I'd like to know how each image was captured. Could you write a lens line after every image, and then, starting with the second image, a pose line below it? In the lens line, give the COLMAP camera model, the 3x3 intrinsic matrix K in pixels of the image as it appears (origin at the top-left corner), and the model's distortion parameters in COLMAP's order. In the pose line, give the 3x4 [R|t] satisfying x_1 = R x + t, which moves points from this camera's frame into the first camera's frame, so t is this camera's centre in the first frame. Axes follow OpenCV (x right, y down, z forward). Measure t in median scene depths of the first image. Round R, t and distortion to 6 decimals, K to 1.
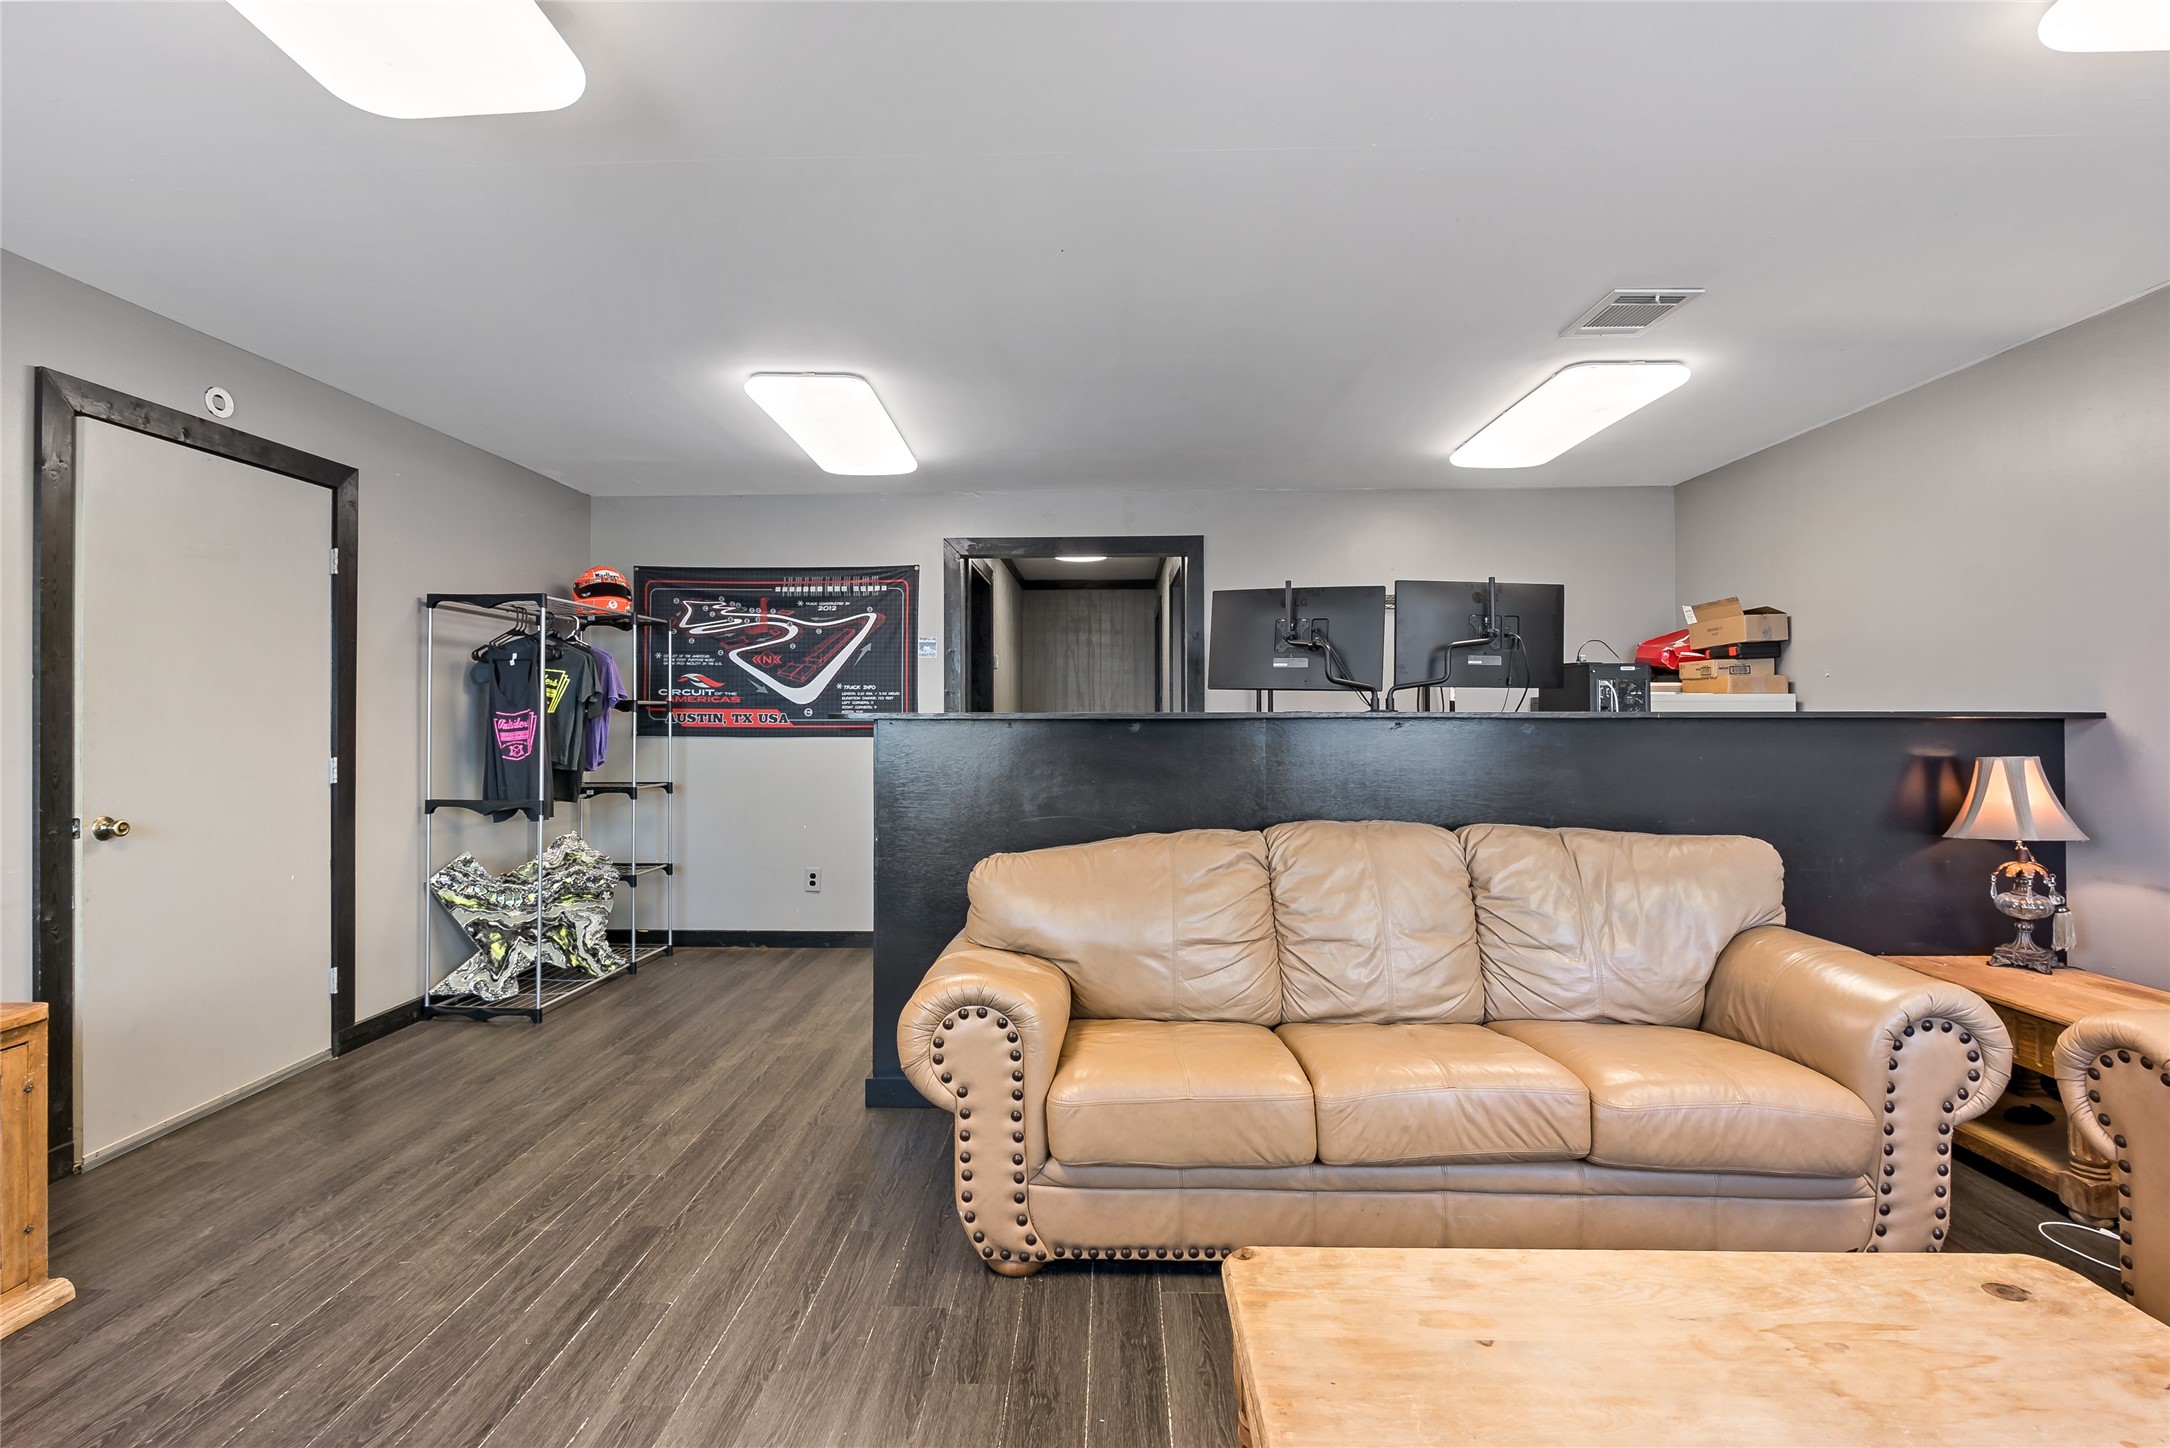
lens RADIAL K [[1009.9, 0, 1085.0], [0, 1009.9, 724.0], [0, 0, 1]] dist [-0.000415, -0.000219]
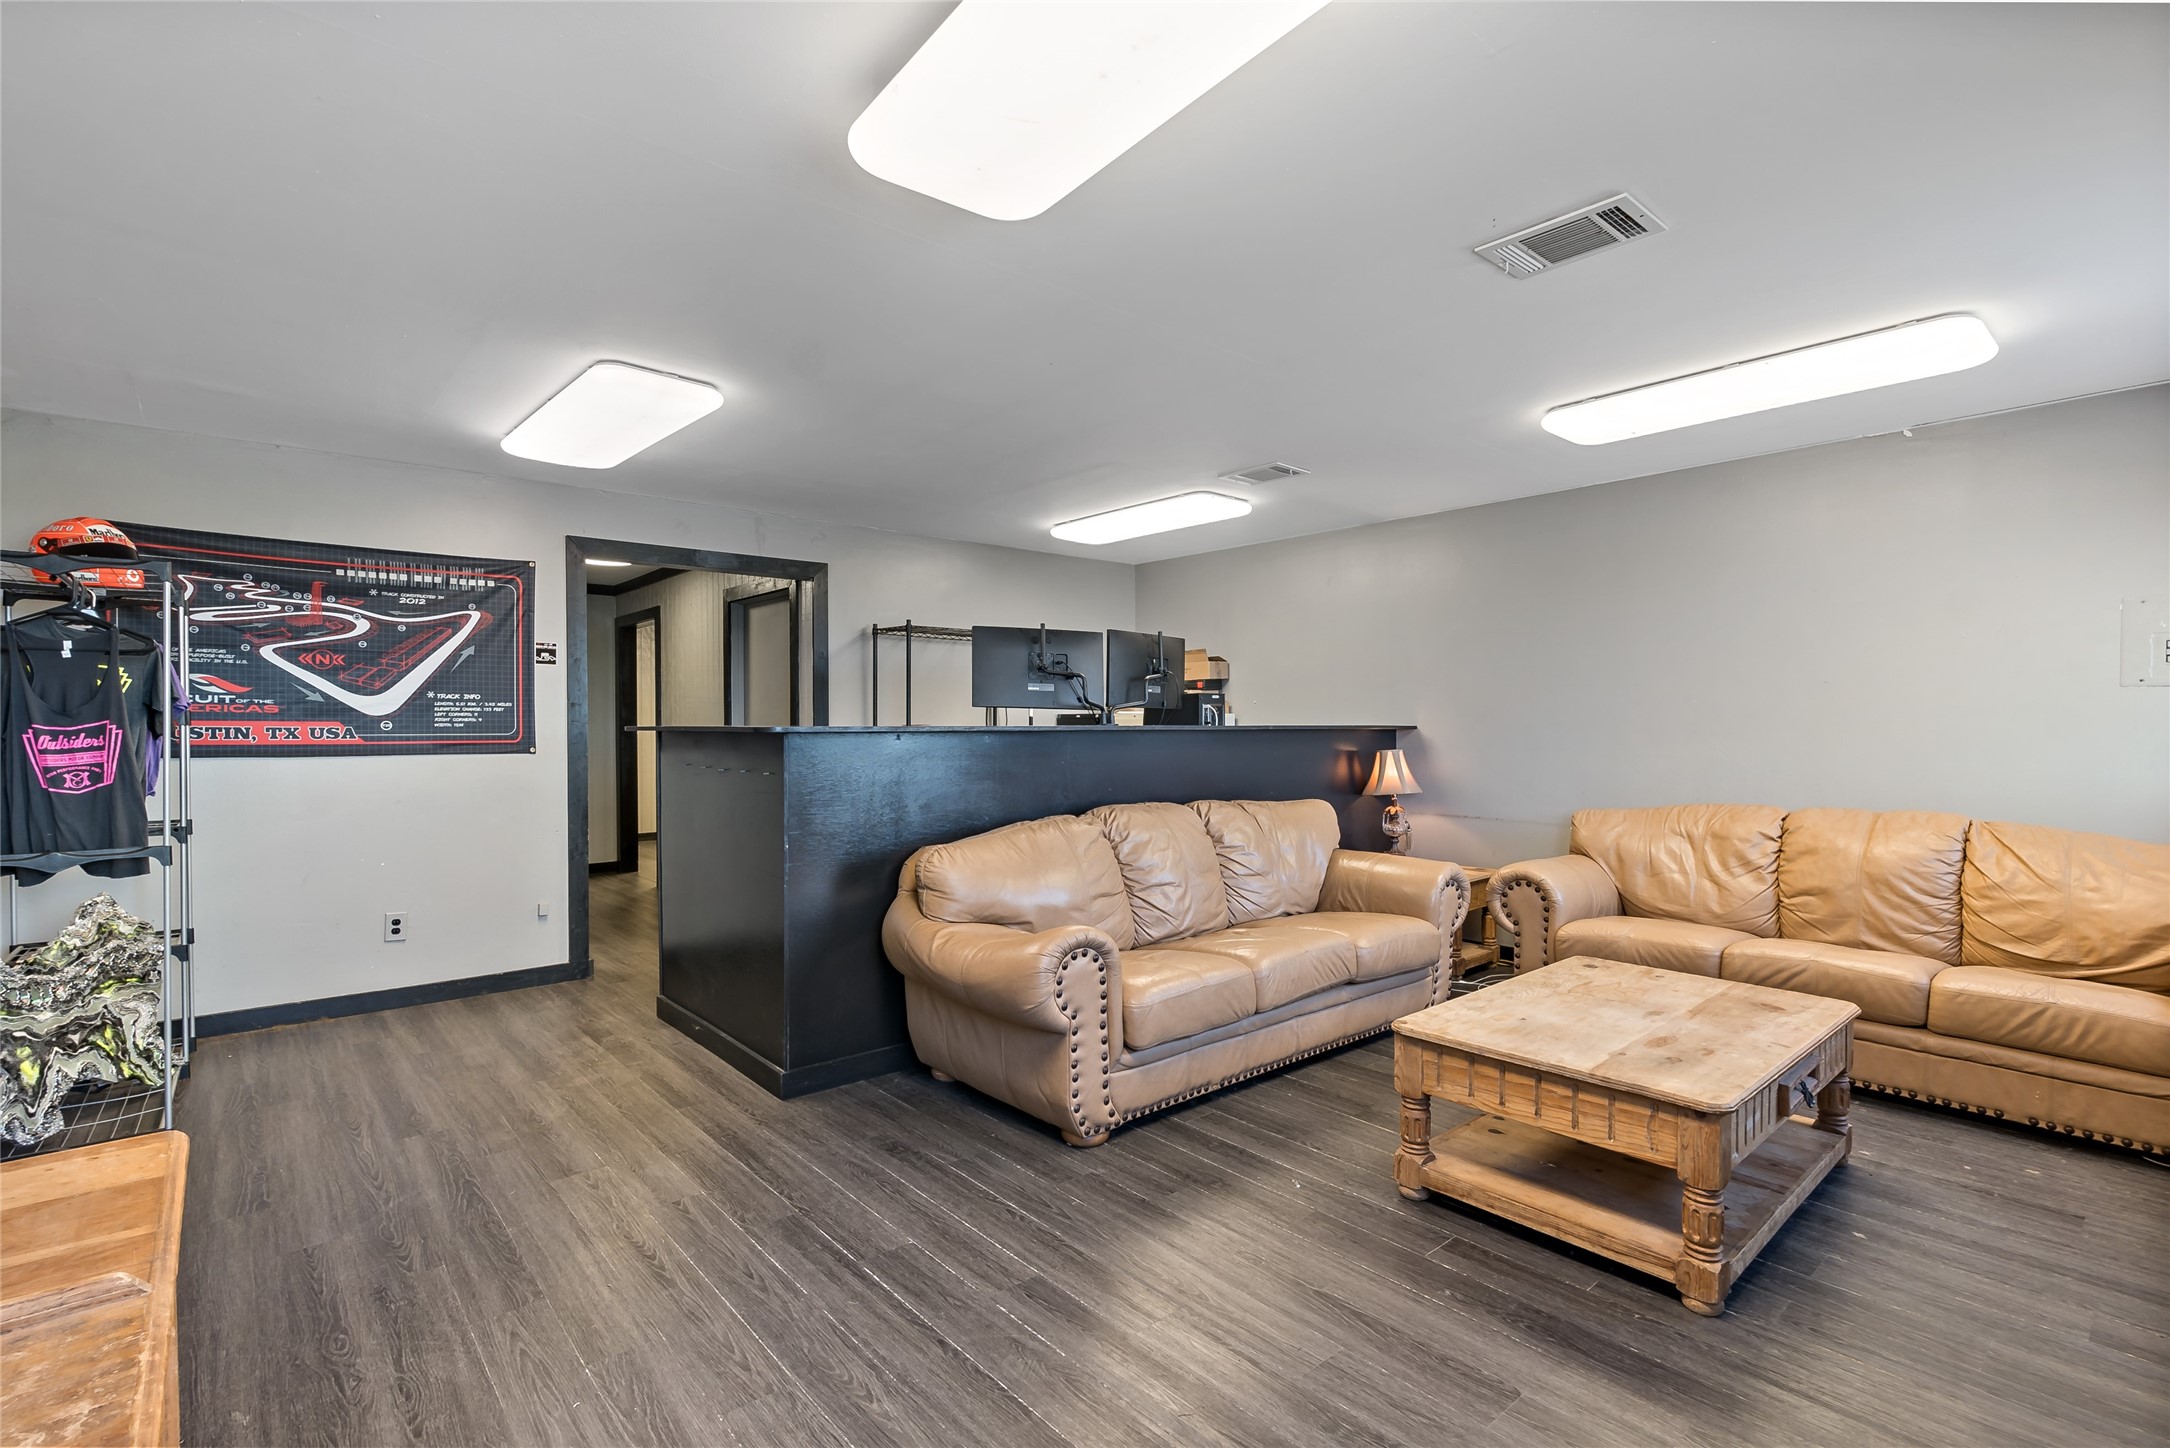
lens RADIAL K [[992.4, 0, 1084.3], [0, 992.4, 757.2], [0, 0, 1]] dist [-0.002745, -0.000305]
pose [[0.740357, -0.021141, 0.671881, -0.489925], [0.007379, 0.999701, 0.023325, -0.000406], [-0.672173, -0.012311, 0.740292, 0.020390]]
